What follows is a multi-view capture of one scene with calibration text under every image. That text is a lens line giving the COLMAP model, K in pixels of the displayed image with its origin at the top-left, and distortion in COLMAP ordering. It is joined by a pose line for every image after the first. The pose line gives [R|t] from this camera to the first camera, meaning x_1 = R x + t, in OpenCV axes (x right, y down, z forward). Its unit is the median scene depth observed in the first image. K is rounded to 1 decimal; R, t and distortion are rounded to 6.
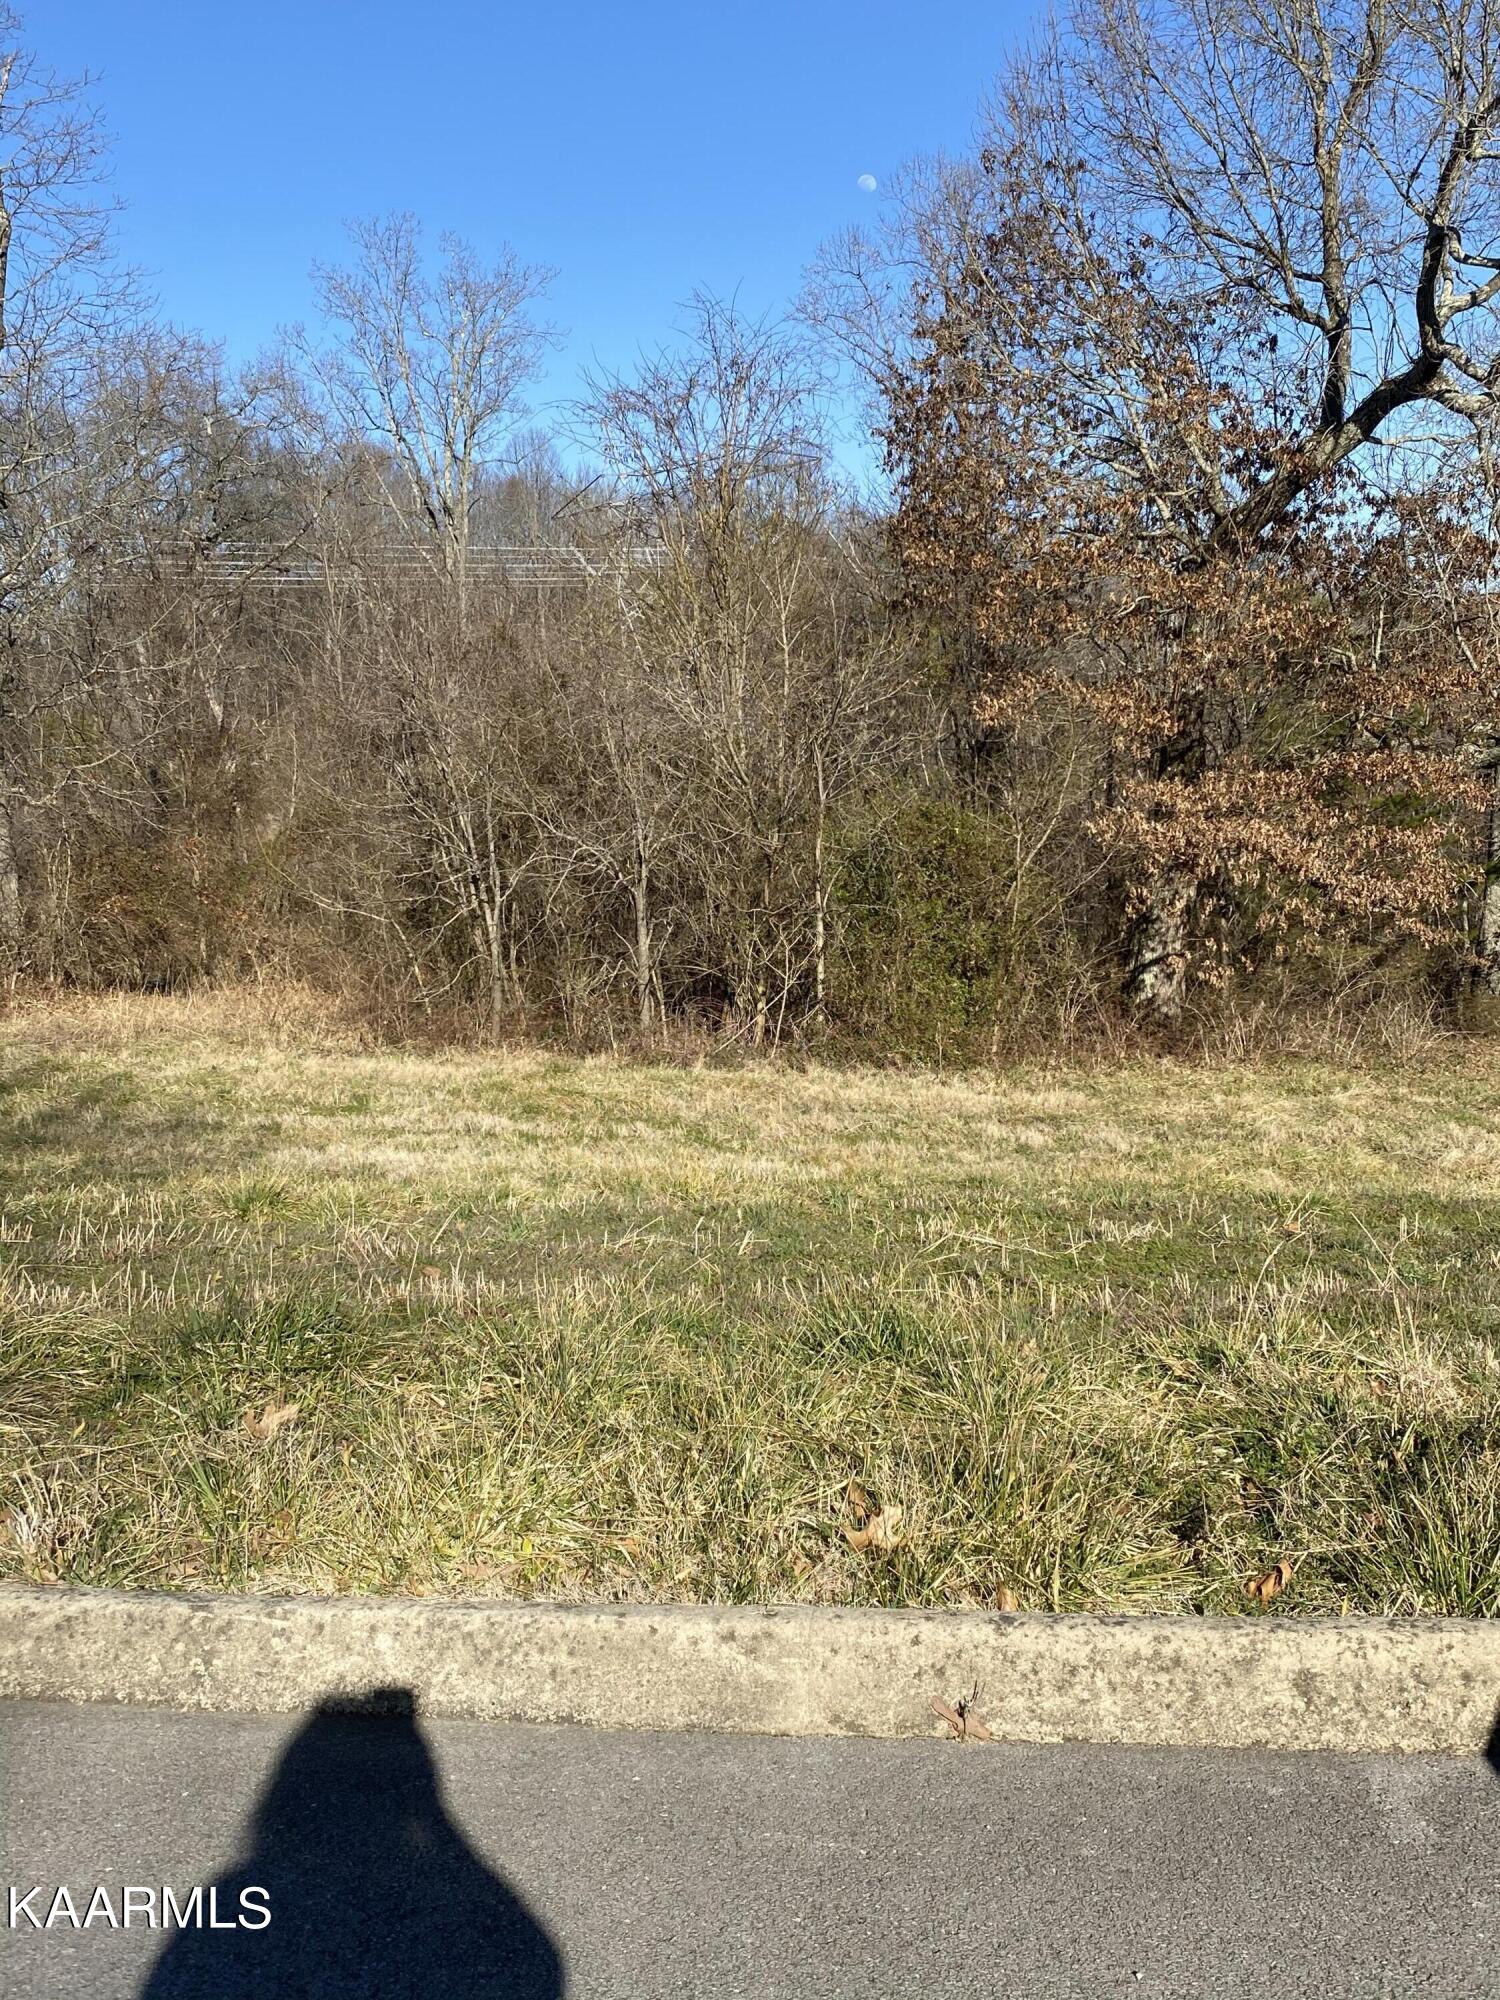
lens RADIAL K [[1972.0, 0, 750.0], [0, 1972.0, 1000.0], [0, 0, 1]] dist [0.093427, -0.236768]
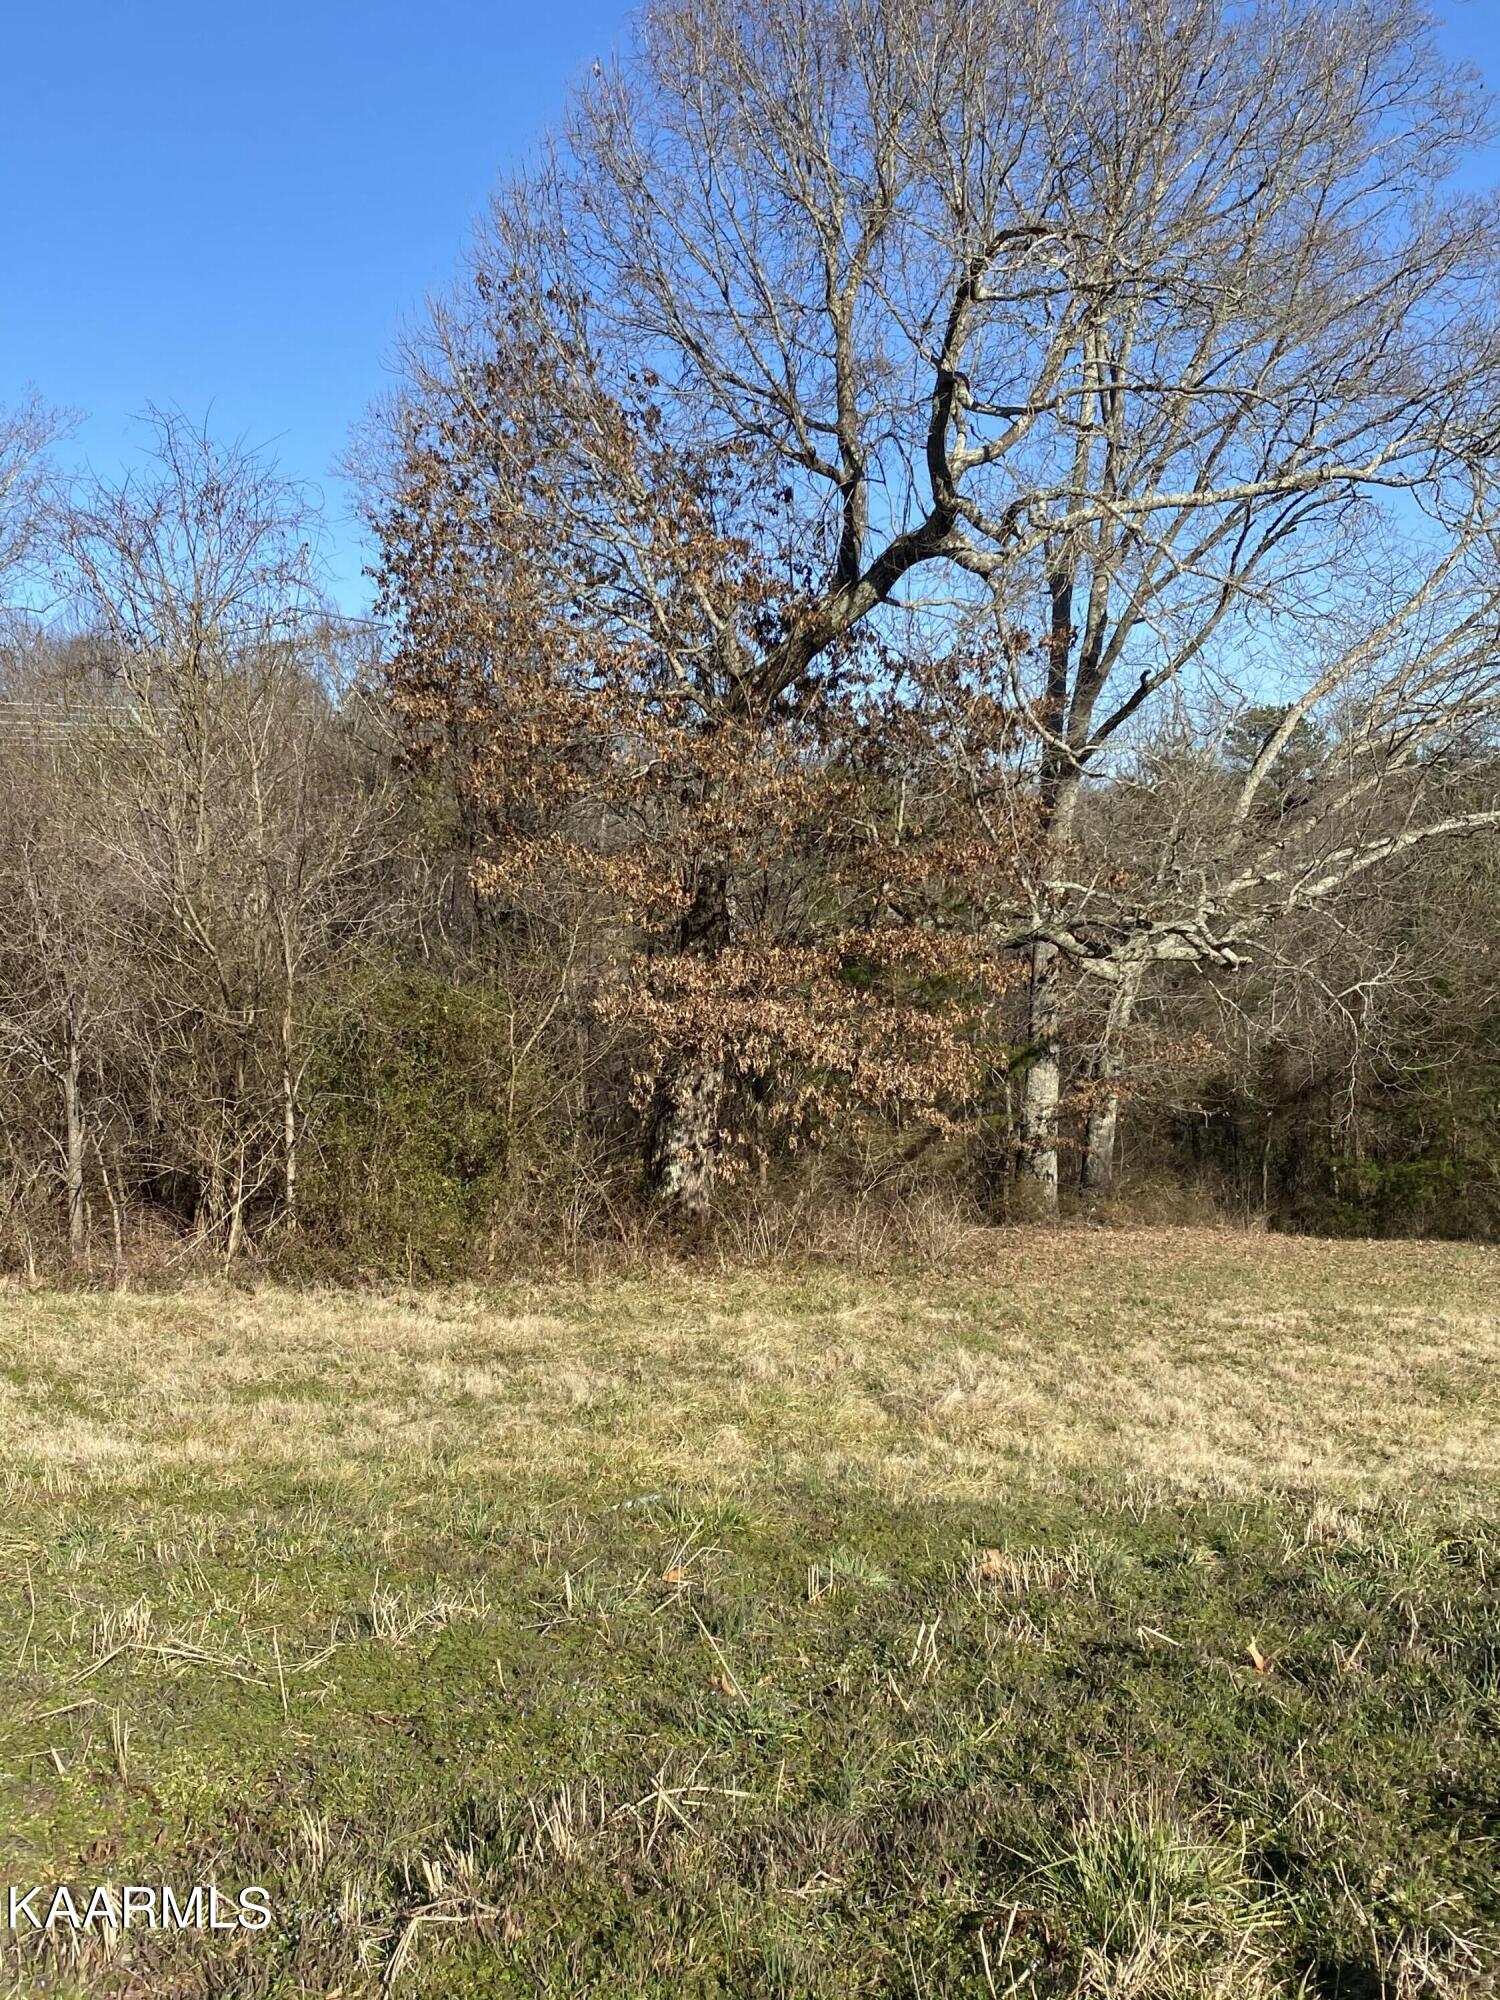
lens RADIAL K [[1978.0, 0, 722.4], [0, 1978.0, 1026.2], [0, 0, 1]] dist [0.185397, -0.608676]
pose [[0.982086, 0.002225, 0.188423, 0.055817], [0.011969, 0.997175, -0.074158, -0.010523], [-0.188055, 0.075084, 0.979284, 0.100575]]
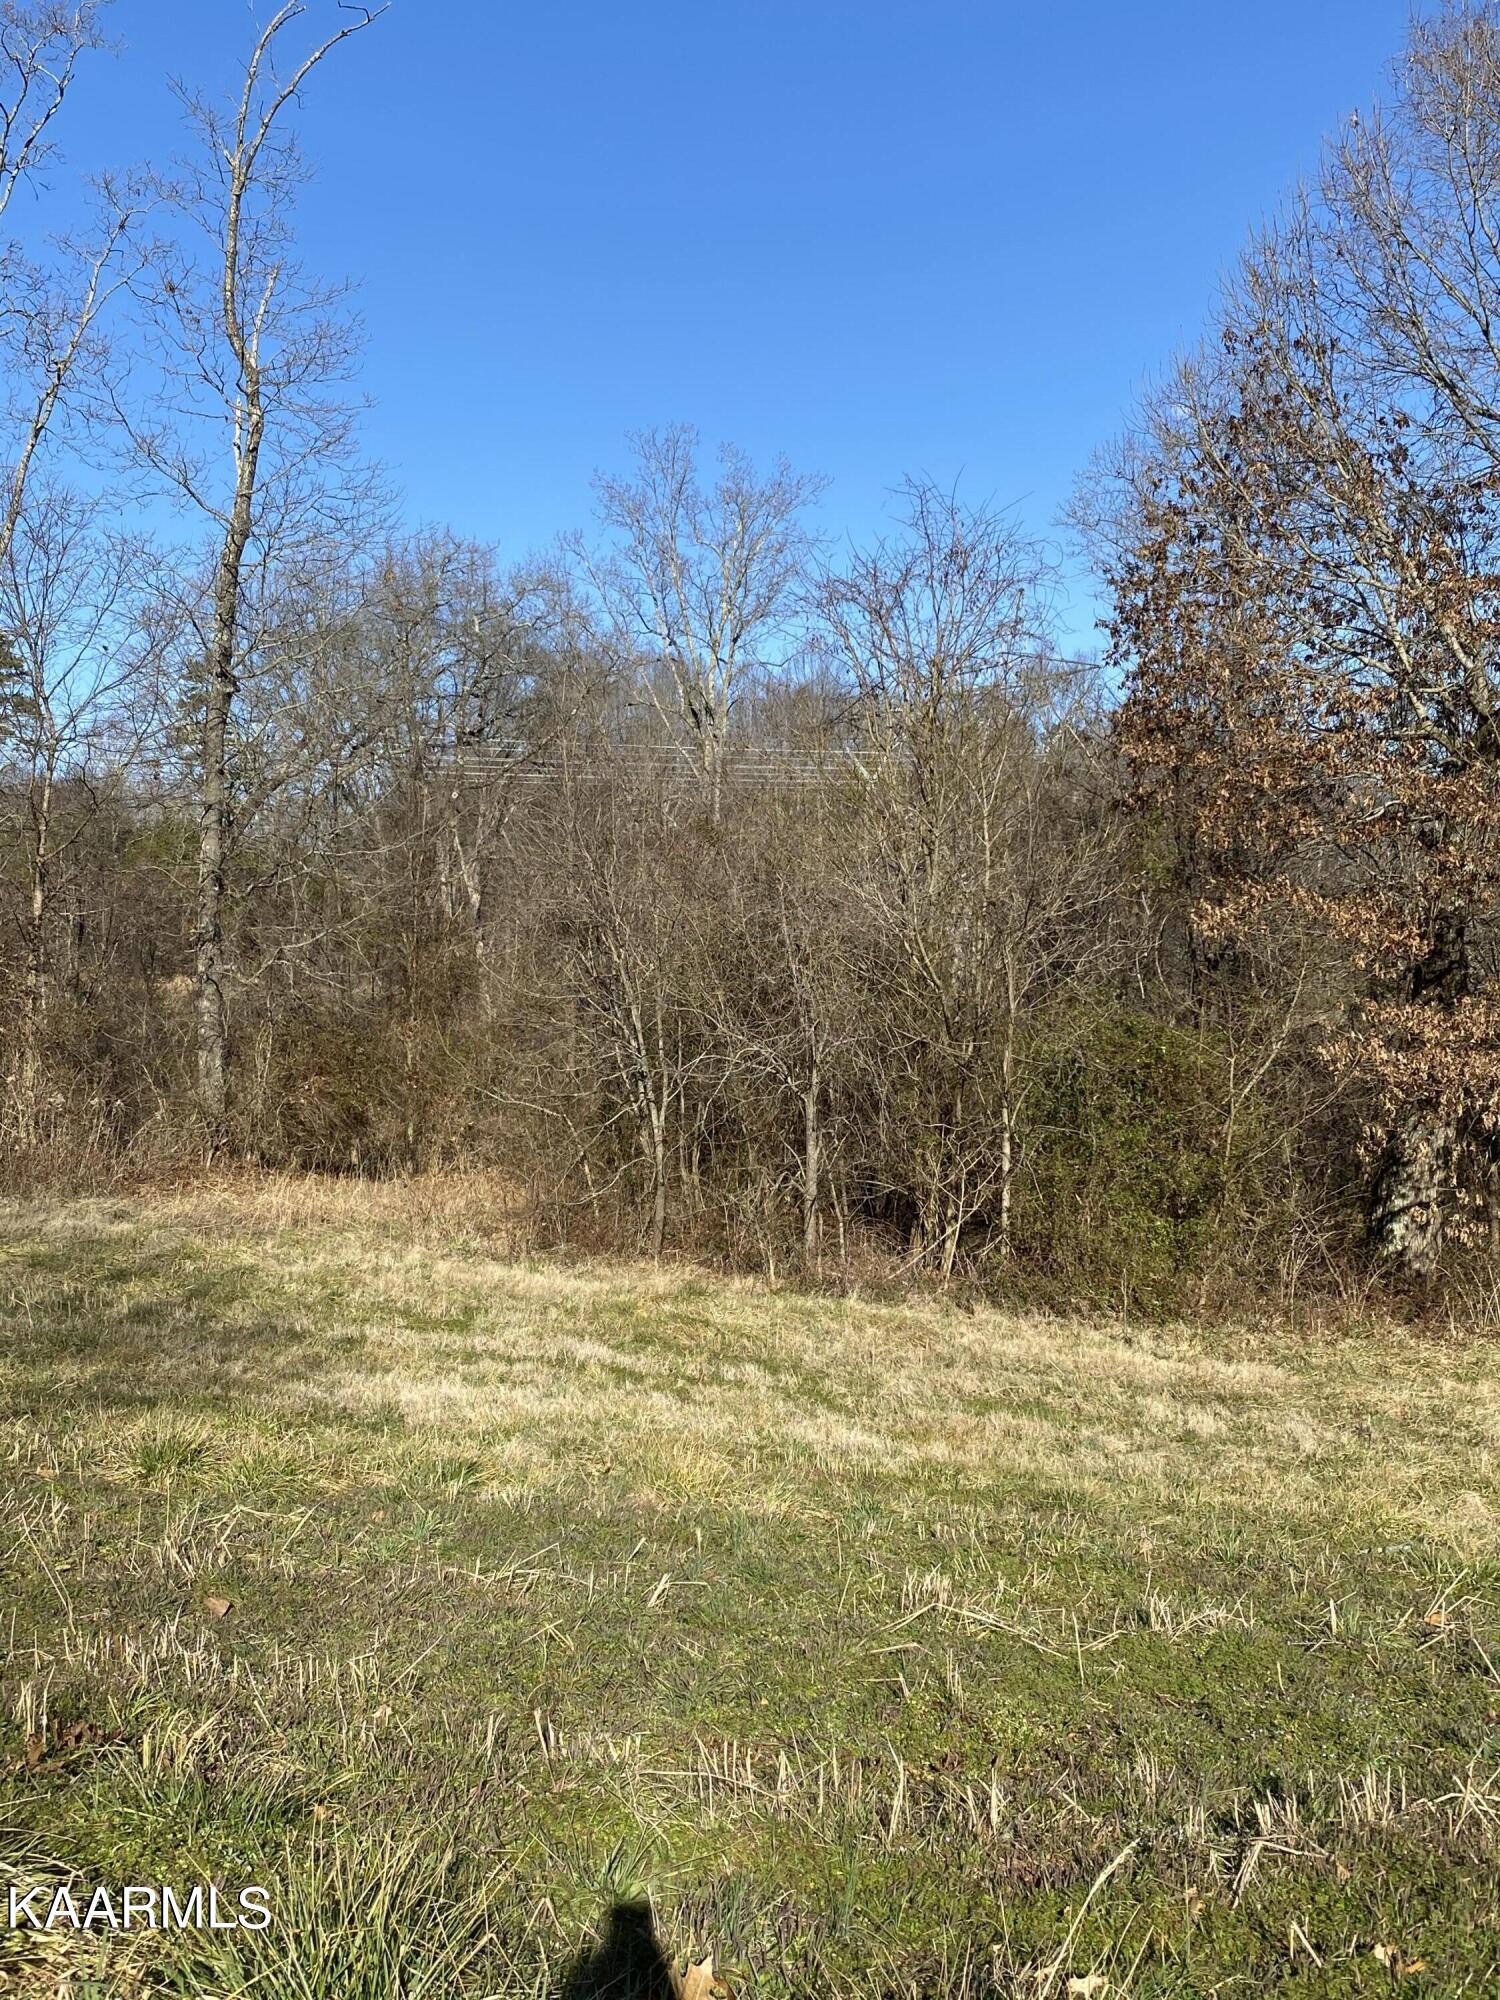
lens RADIAL K [[1972.5, 0, 709.5], [0, 1972.5, 972.4], [0, 0, 1]] dist [0.173122, -0.497135]
pose [[0.986168, 0.039580, -0.160955, 0.043048], [-0.057815, 0.992222, -0.110237, -0.009042], [0.155340, 0.118017, 0.980786, 0.076157]]
